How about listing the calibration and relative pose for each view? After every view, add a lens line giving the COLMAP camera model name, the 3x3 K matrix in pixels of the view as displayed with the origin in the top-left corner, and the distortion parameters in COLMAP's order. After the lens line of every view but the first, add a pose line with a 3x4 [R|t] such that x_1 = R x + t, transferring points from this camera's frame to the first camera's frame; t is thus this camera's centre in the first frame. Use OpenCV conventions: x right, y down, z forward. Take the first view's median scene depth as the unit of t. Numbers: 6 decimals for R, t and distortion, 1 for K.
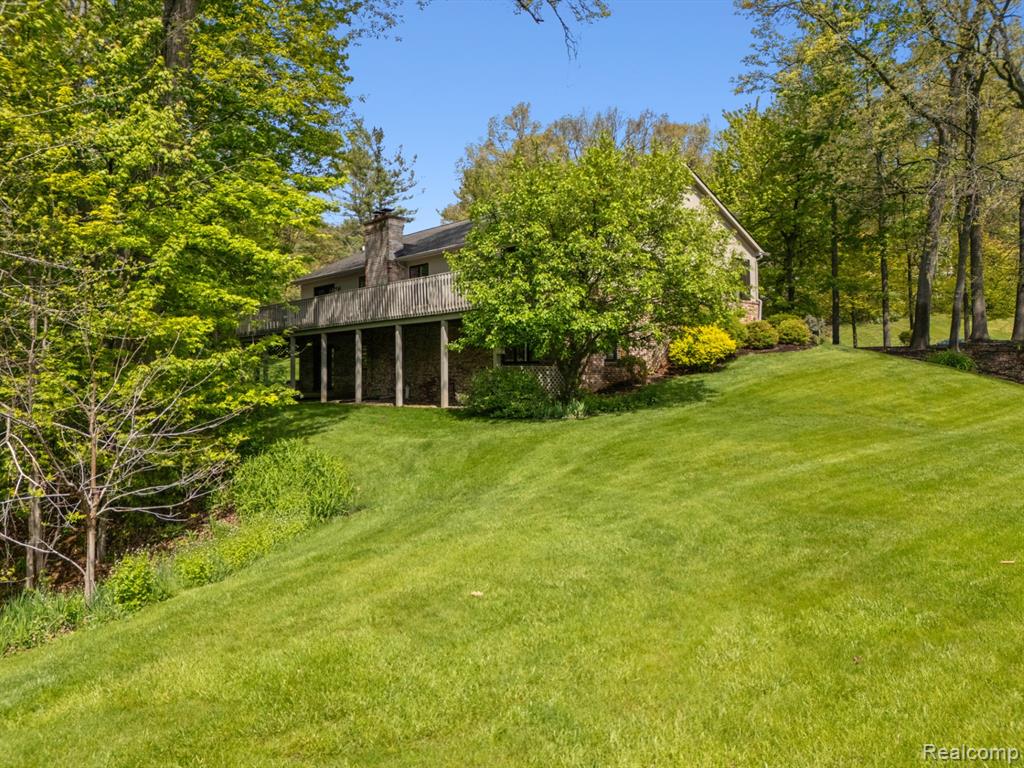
lens RADIAL K [[764.1, 0, 509.1], [0, 764.1, 350.9], [0, 0, 1]] dist [0.050204, -0.000787]
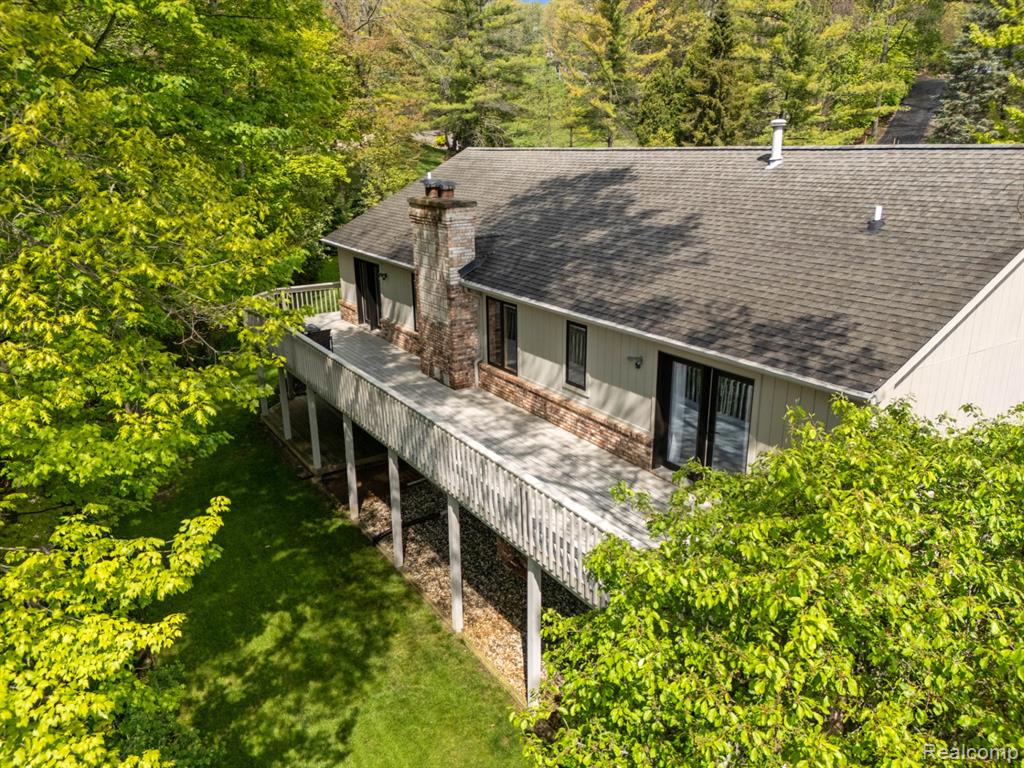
lens RADIAL K [[771.9, 0, 515.6], [0, 771.9, 385.5], [0, 0, 1]] dist [0.047715, -0.002427]
pose [[0.988144, 0.043686, -0.147183, -0.027817], [0.009266, 0.939946, 0.341197, -0.296932], [0.153250, -0.338515, 0.928397, 0.559046]]
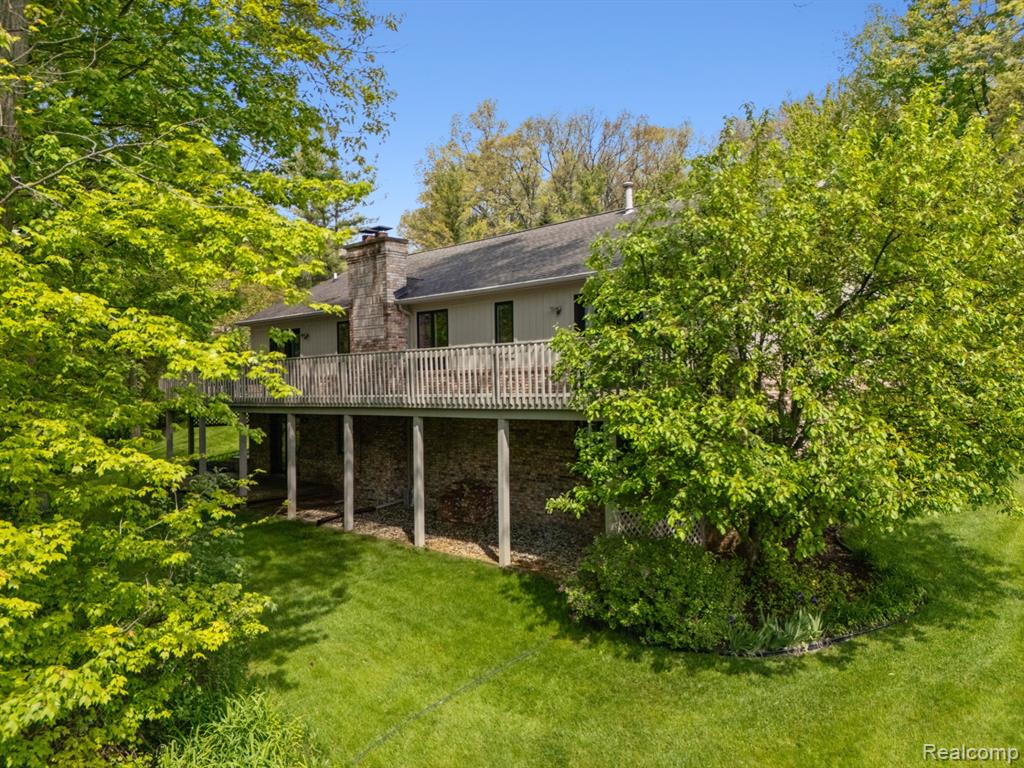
lens RADIAL K [[771.9, 0, 515.6], [0, 771.9, 385.5], [0, 0, 1]] dist [0.047715, -0.002427]
pose [[0.997117, -0.003683, 0.075793, -0.116248], [0.001114, 0.999424, 0.033910, -0.083765], [-0.075874, -0.033728, 0.996547, 0.370457]]
